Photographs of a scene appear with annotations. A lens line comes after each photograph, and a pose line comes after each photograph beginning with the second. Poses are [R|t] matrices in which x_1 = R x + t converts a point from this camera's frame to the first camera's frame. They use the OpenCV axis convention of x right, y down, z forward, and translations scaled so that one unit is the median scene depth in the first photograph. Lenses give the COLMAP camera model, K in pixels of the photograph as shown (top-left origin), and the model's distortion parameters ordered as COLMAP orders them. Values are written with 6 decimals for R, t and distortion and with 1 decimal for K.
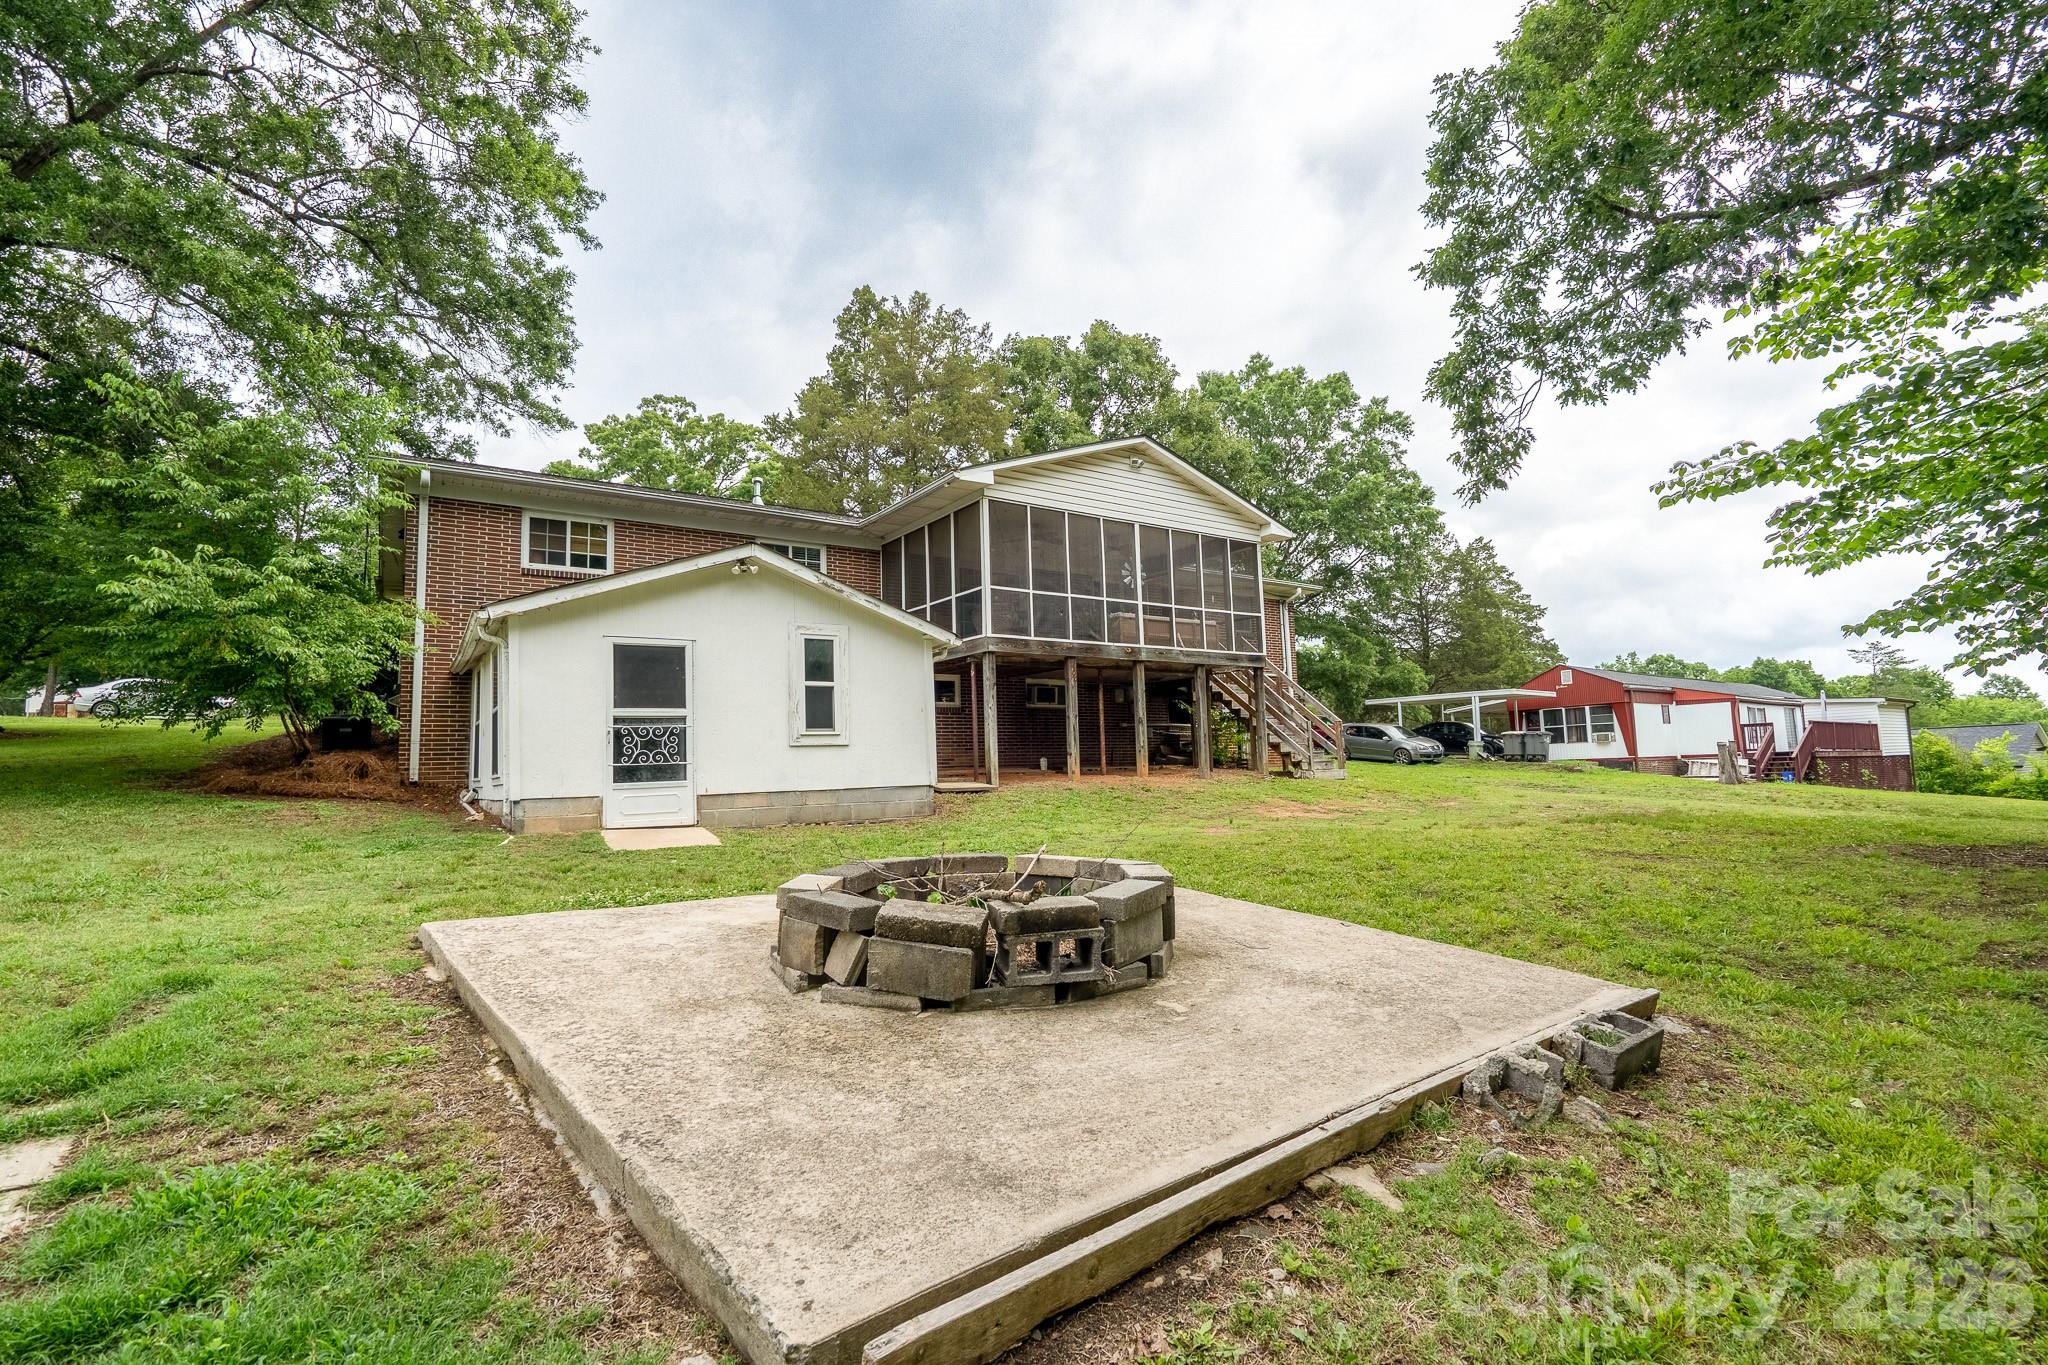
lens RADIAL K [[936.4, 0, 1031.2], [0, 936.4, 688.0], [0, 0, 1]] dist [-0.010244, 0.000168]
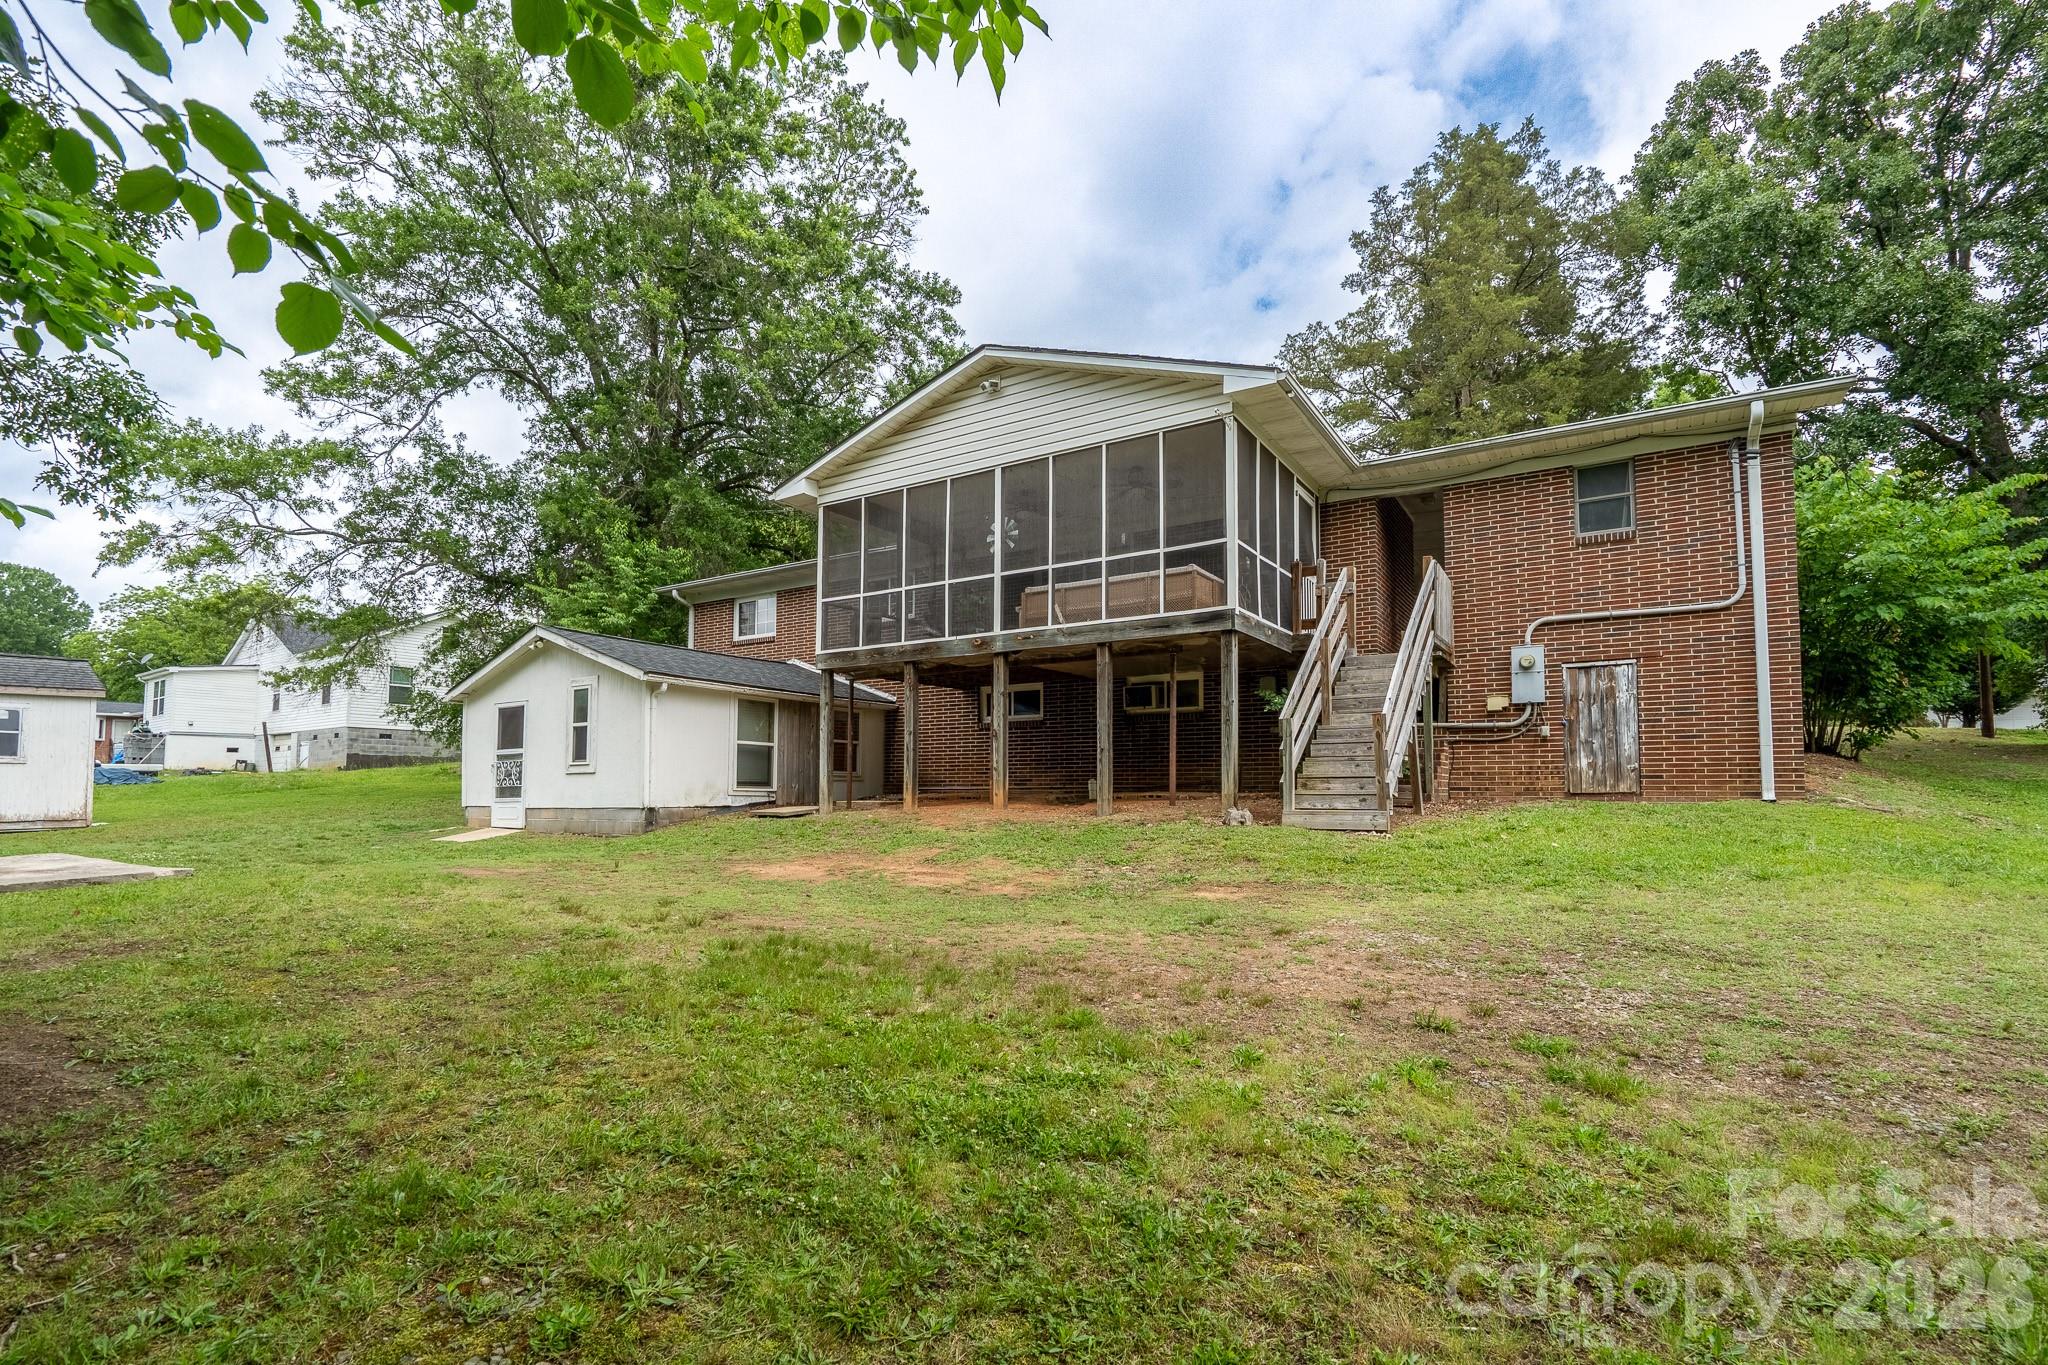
lens RADIAL K [[950.3, 0, 1010.1], [0, 950.3, 727.3], [0, 0, 1]] dist [-0.013702, 0.000052]
pose [[0.382959, -0.031418, -0.923231, 0.879575], [0.076363, 0.997077, -0.002255, 0.034626], [0.920604, -0.069637, 0.384239, 0.773011]]
